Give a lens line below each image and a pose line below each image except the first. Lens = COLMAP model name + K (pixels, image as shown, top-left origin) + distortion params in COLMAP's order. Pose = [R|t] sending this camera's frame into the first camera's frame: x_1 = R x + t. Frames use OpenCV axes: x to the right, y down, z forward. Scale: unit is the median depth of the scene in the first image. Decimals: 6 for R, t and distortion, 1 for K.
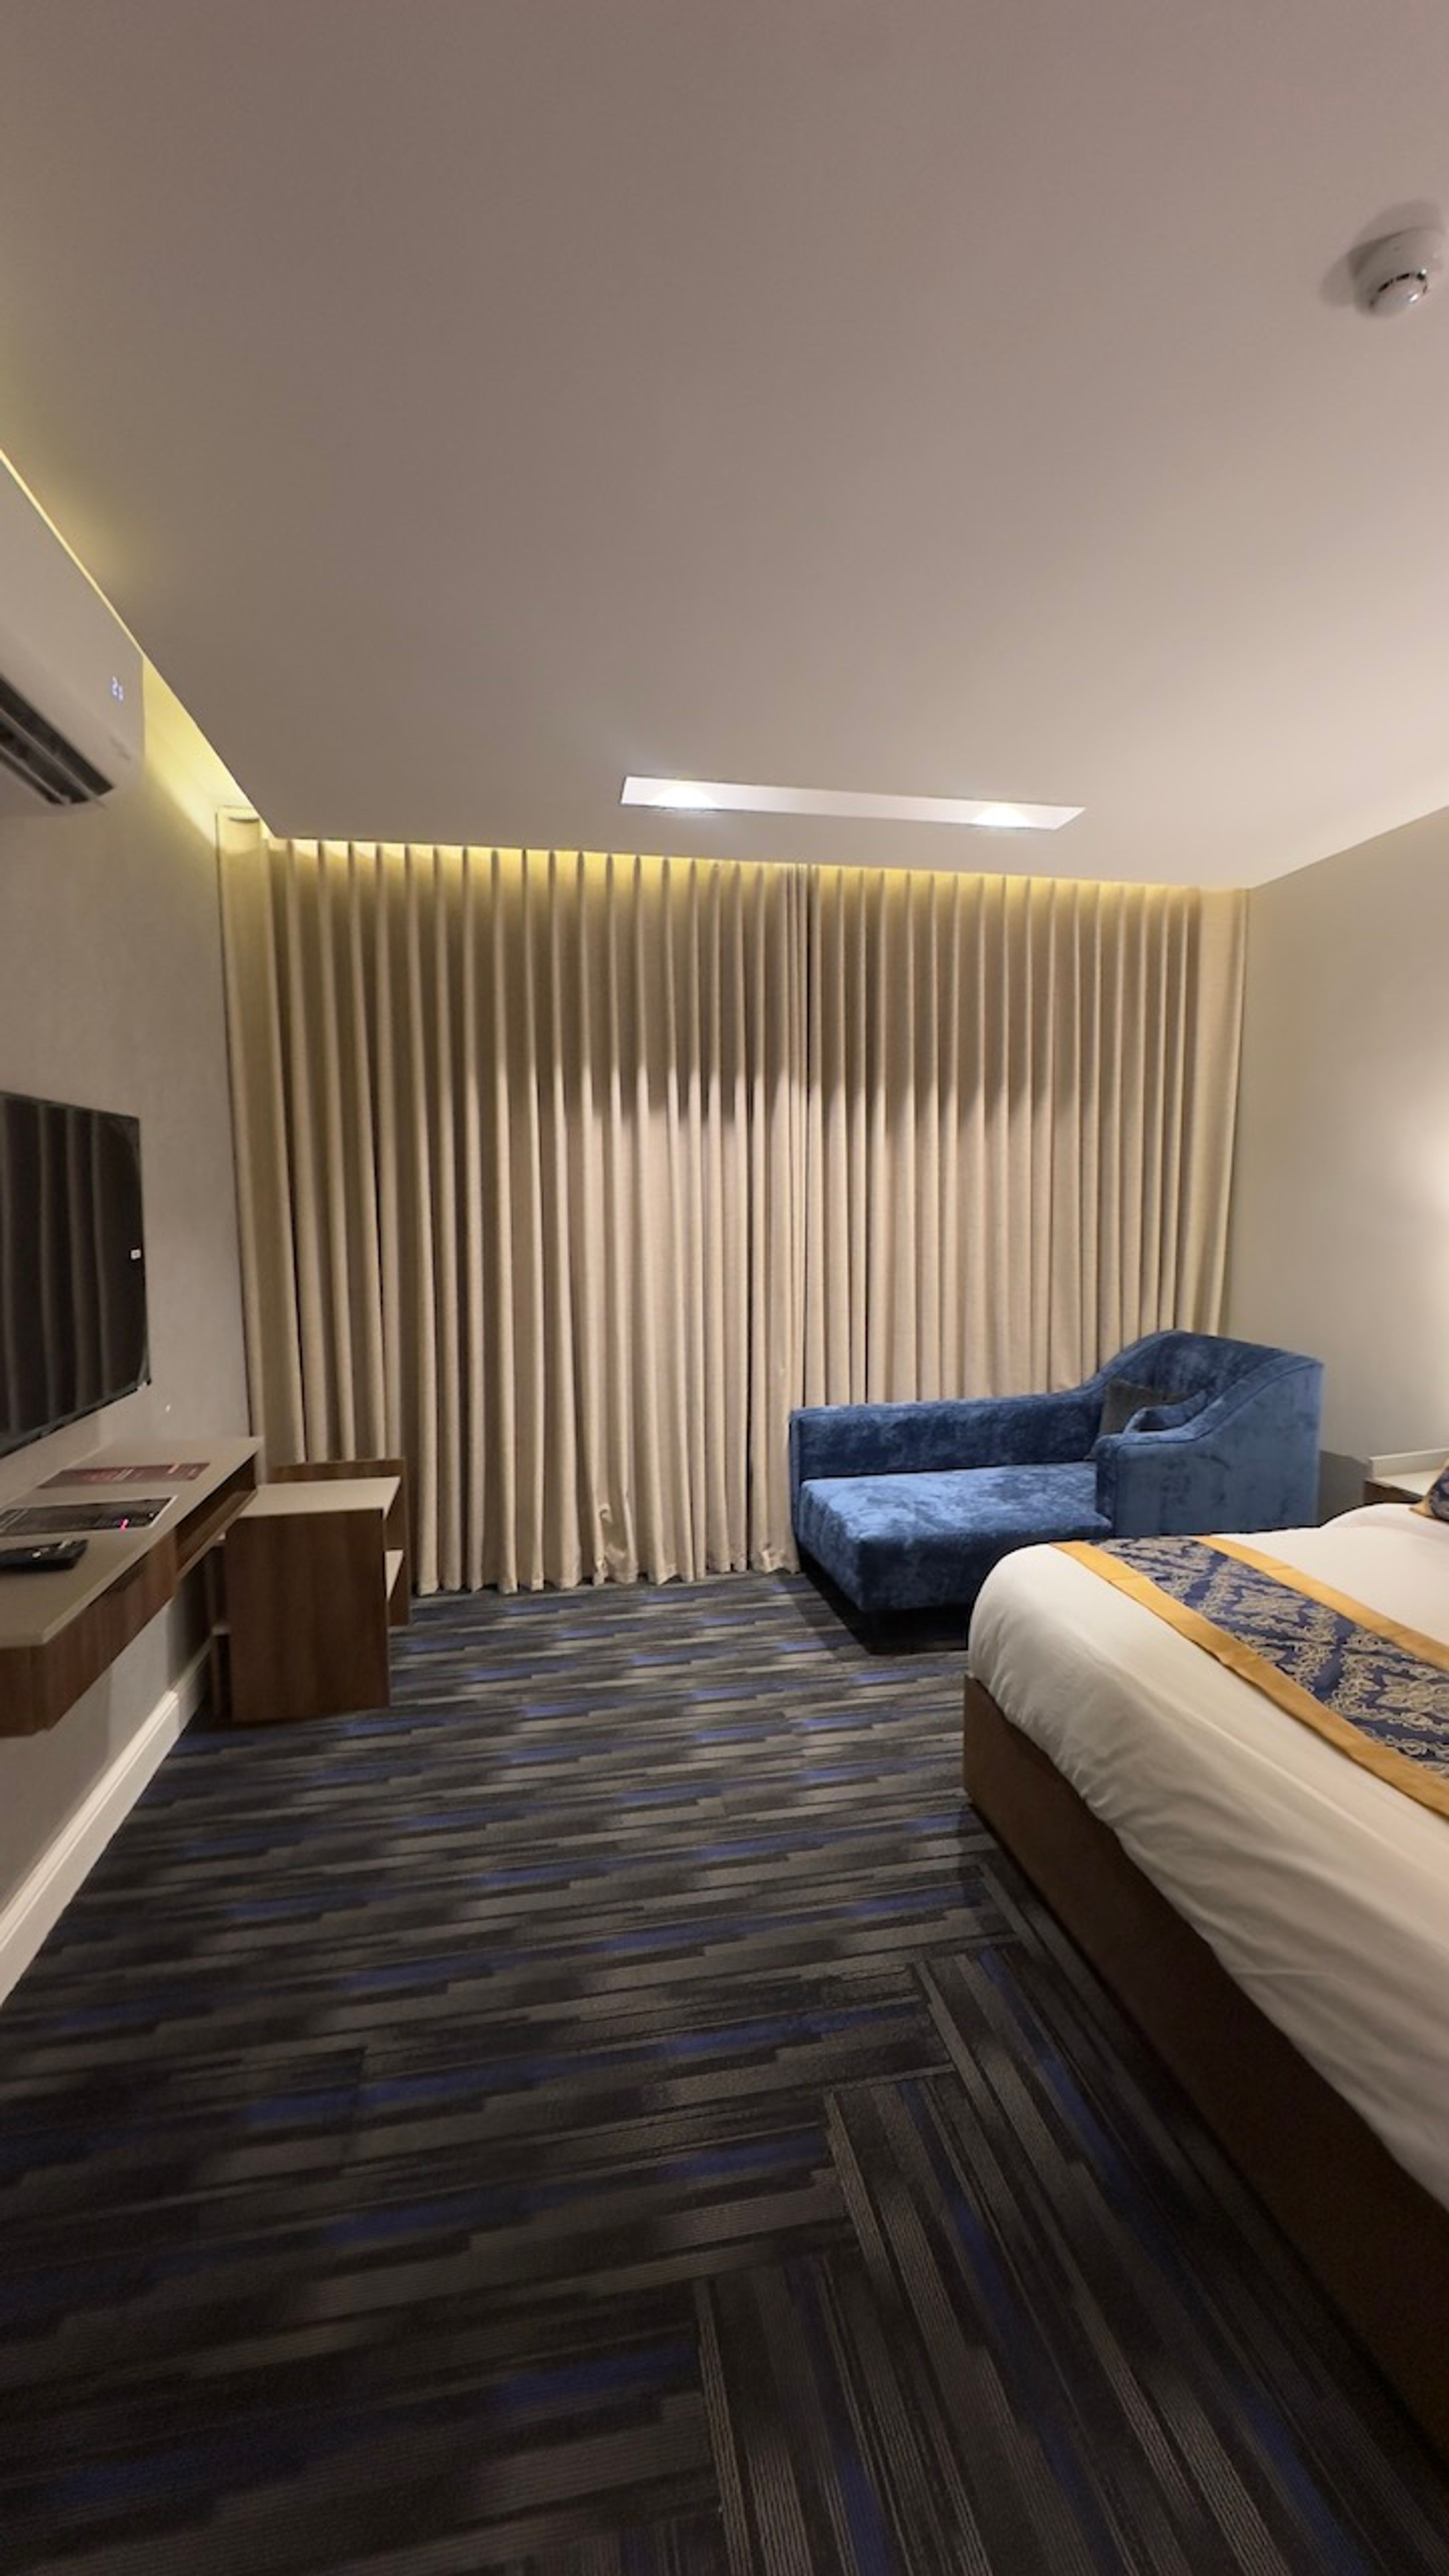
lens RADIAL K [[1017.1, 0, 716.9], [0, 1017.1, 1286.8], [0, 0, 1]] dist [0.000771, -0.000114]
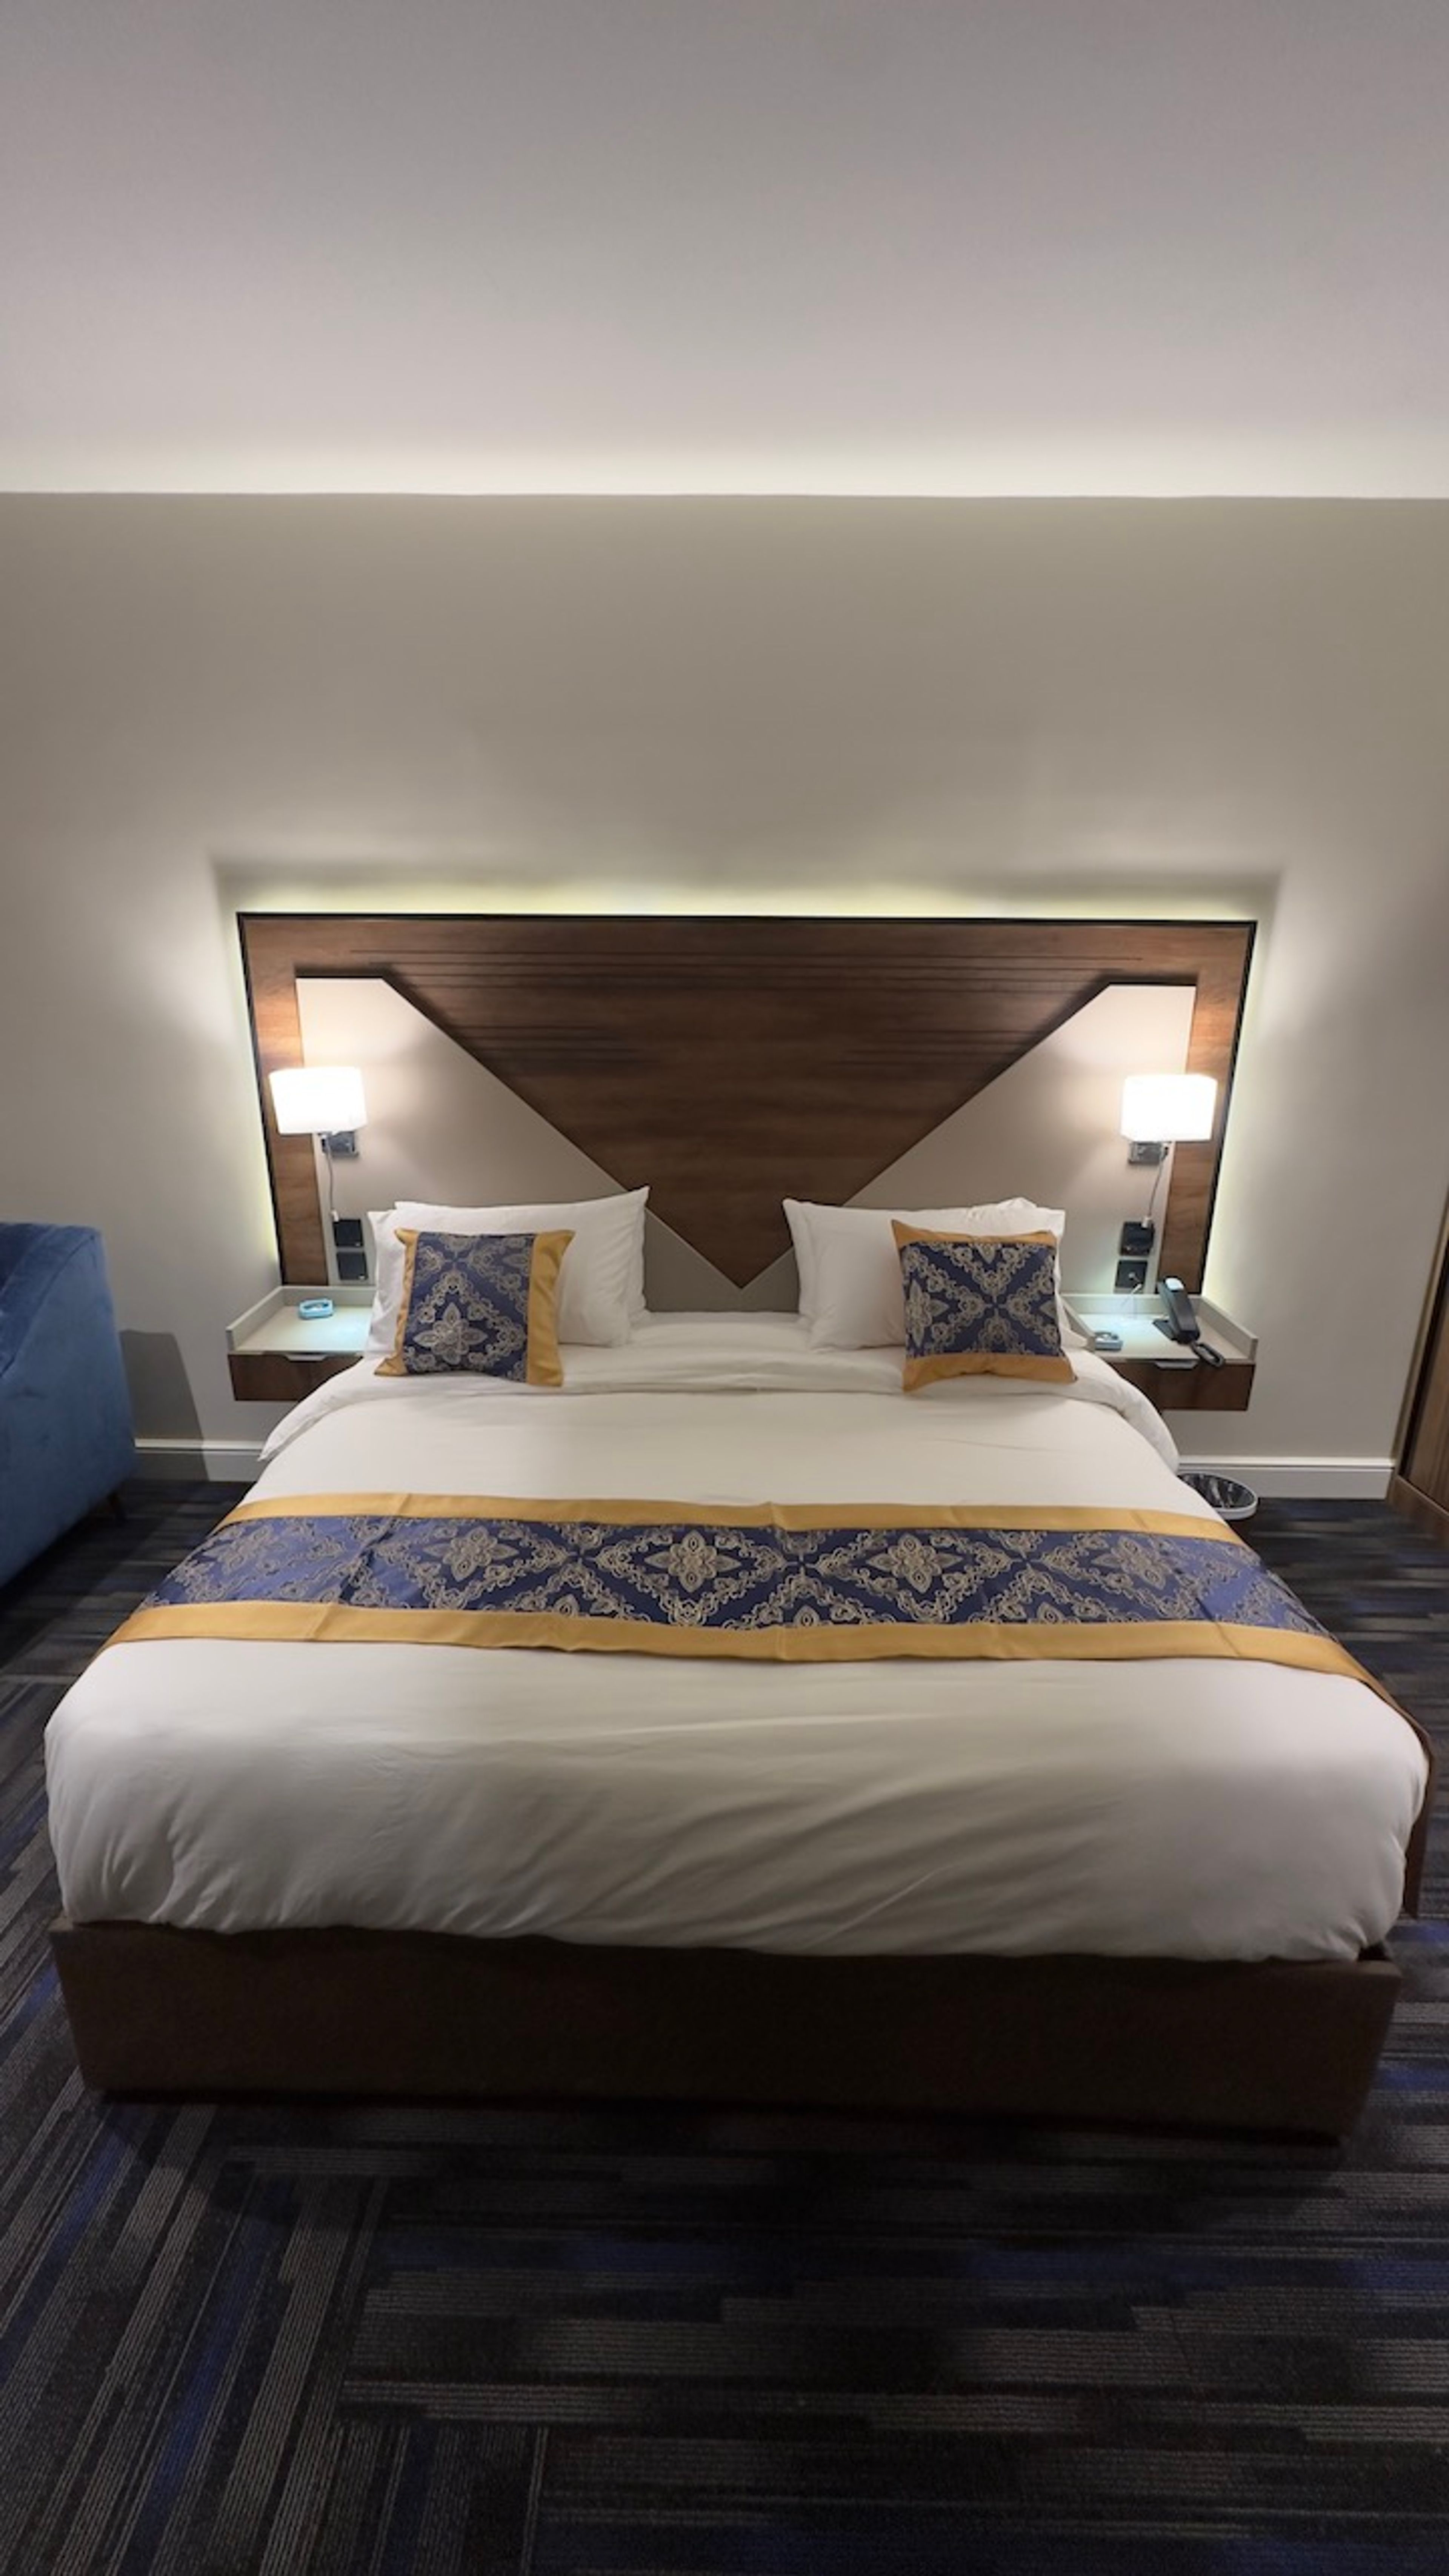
lens RADIAL K [[1025.6, 0, 711.5], [0, 1025.6, 1291.4], [0, 0, 1]] dist [-0.001262, -0.000112]
pose [[0.187460, -0.272736, 0.943649, -0.148616], [0.075064, 0.961848, 0.263084, -0.094856], [-0.979400, 0.021517, 0.200781, 0.640813]]
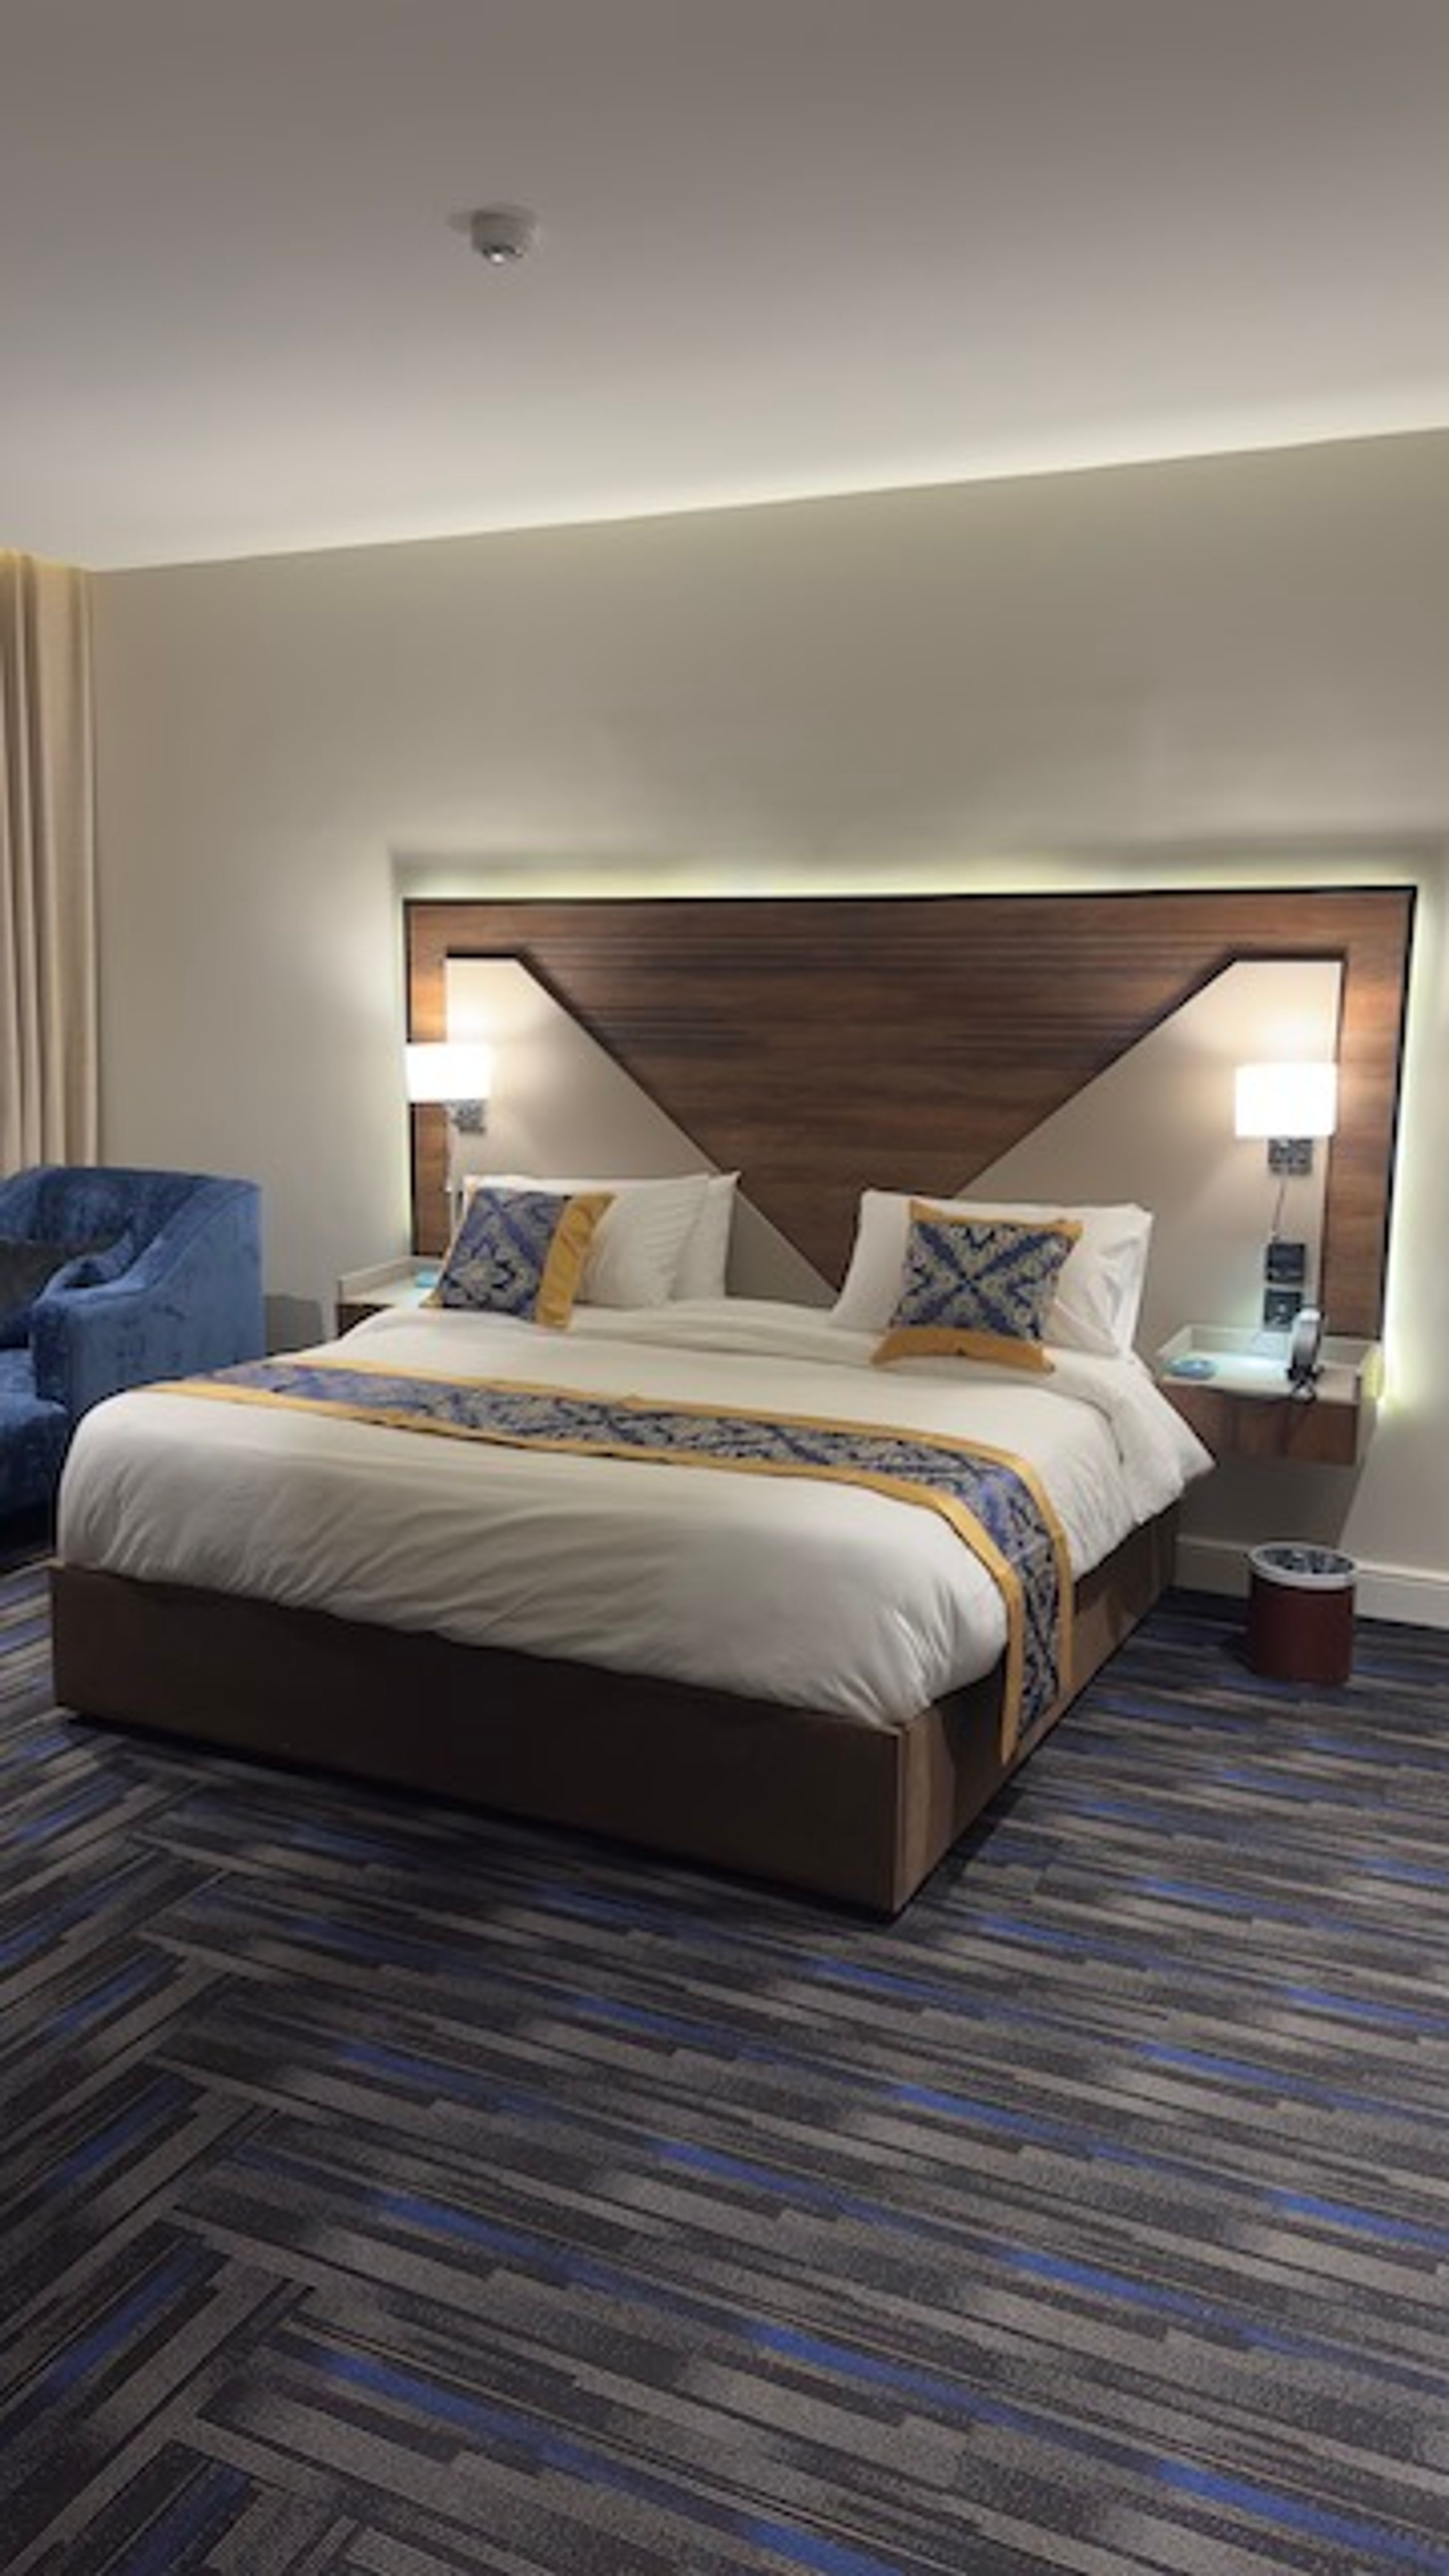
lens RADIAL K [[1809.5, 0, 714.4], [0, 1809.5, 1285.5], [0, 0, 1]] dist [0.141234, 0.000011]
pose [[0.576484, -0.112447, 0.809335, -0.762548], [0.050494, 0.993495, 0.102067, 0.035947], [-0.815547, -0.017973, 0.578411, -0.357968]]
